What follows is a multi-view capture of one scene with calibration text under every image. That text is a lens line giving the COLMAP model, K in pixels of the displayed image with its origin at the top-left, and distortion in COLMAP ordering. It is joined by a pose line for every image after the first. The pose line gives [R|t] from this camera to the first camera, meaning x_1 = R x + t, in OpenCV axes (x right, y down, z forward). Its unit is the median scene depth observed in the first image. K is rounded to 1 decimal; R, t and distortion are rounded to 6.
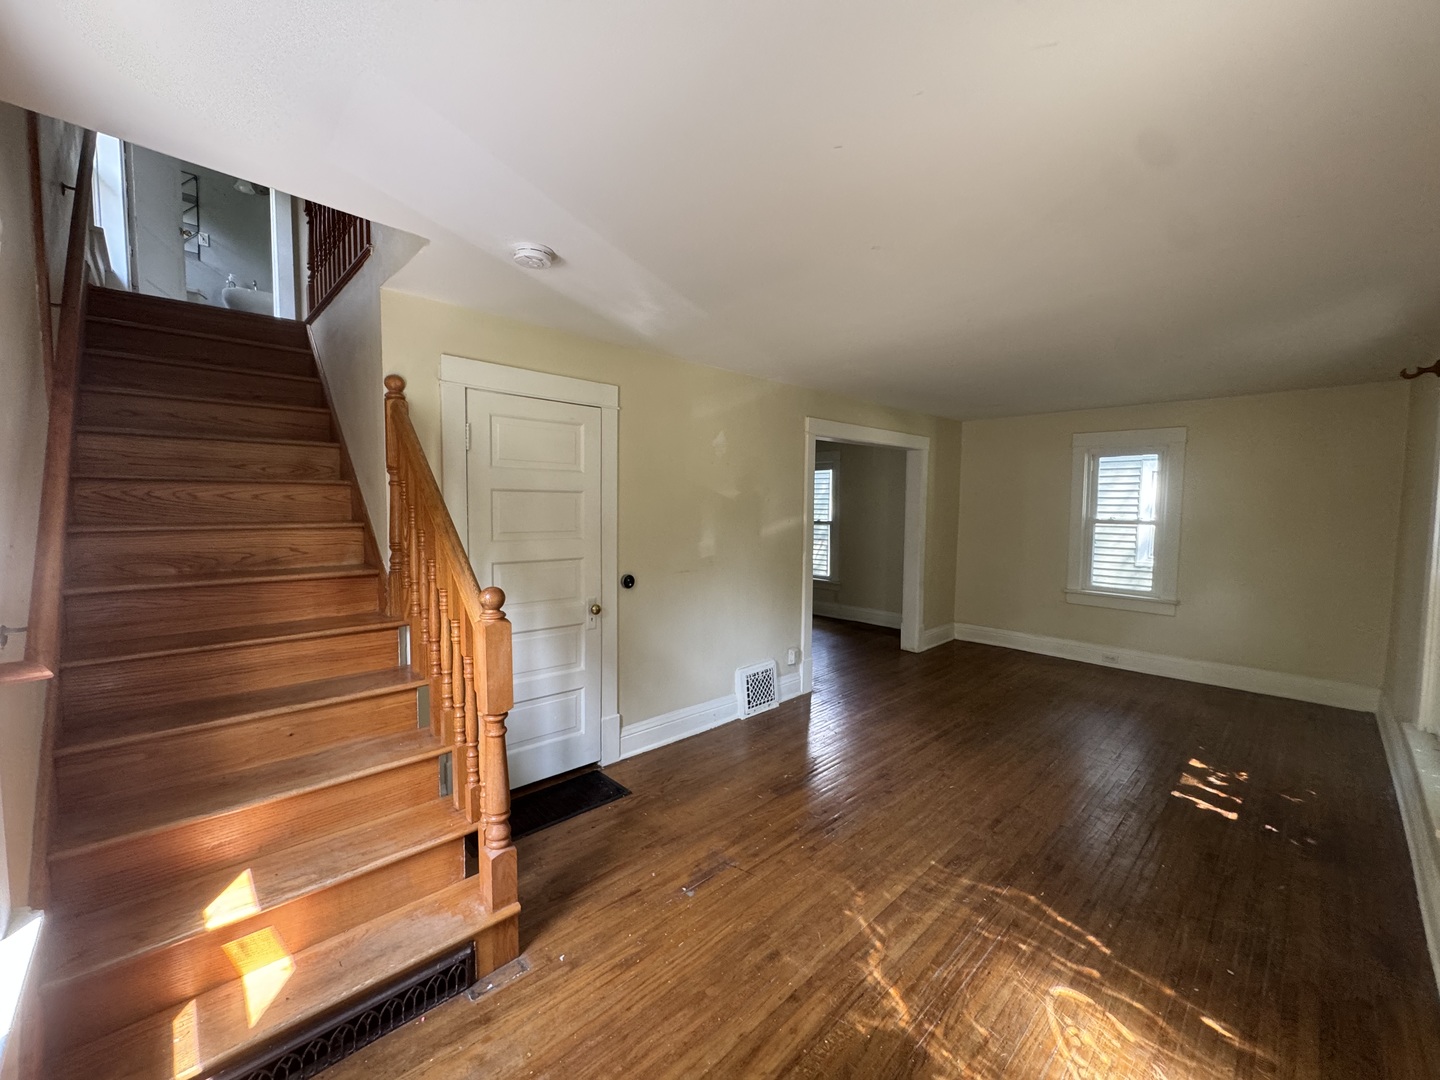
lens RADIAL K [[578.9, 0, 718.3], [0, 578.9, 535.6], [0, 0, 1]] dist [0.007305, -0.000194]
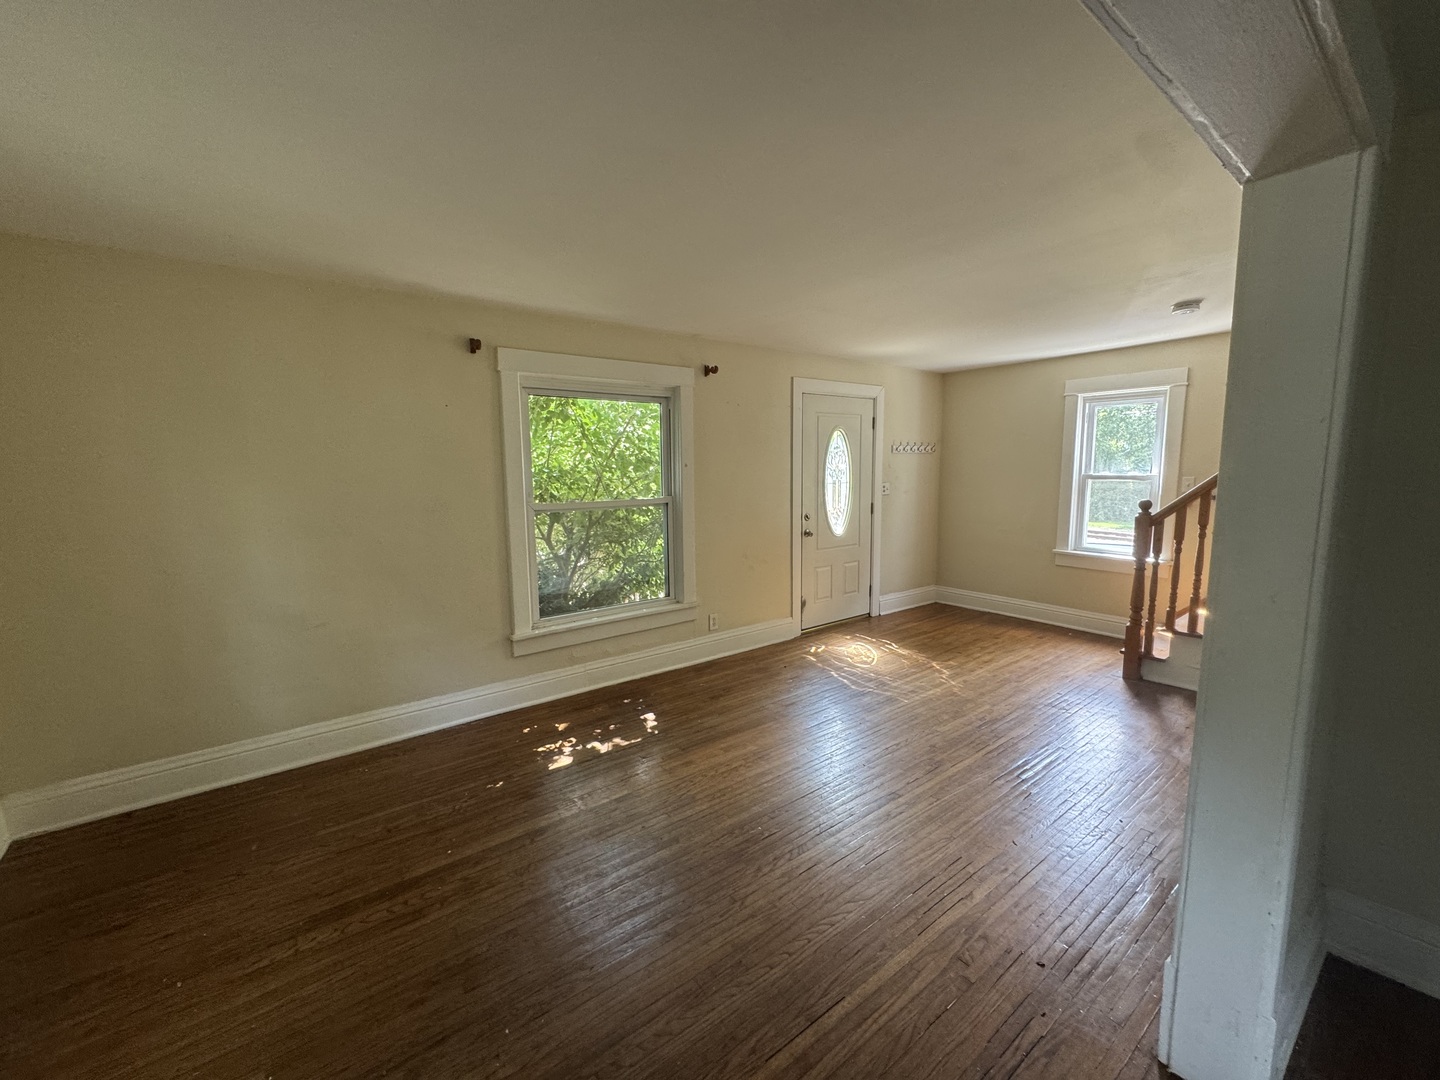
lens RADIAL K [[578.9, 0, 718.3], [0, 578.9, 535.6], [0, 0, 1]] dist [0.007305, -0.000194]
pose [[-0.994574, -0.016022, 0.102788, 0.931650], [0.003861, 0.981703, 0.190379, -0.187993], [-0.103957, 0.189743, -0.976315, 3.208379]]
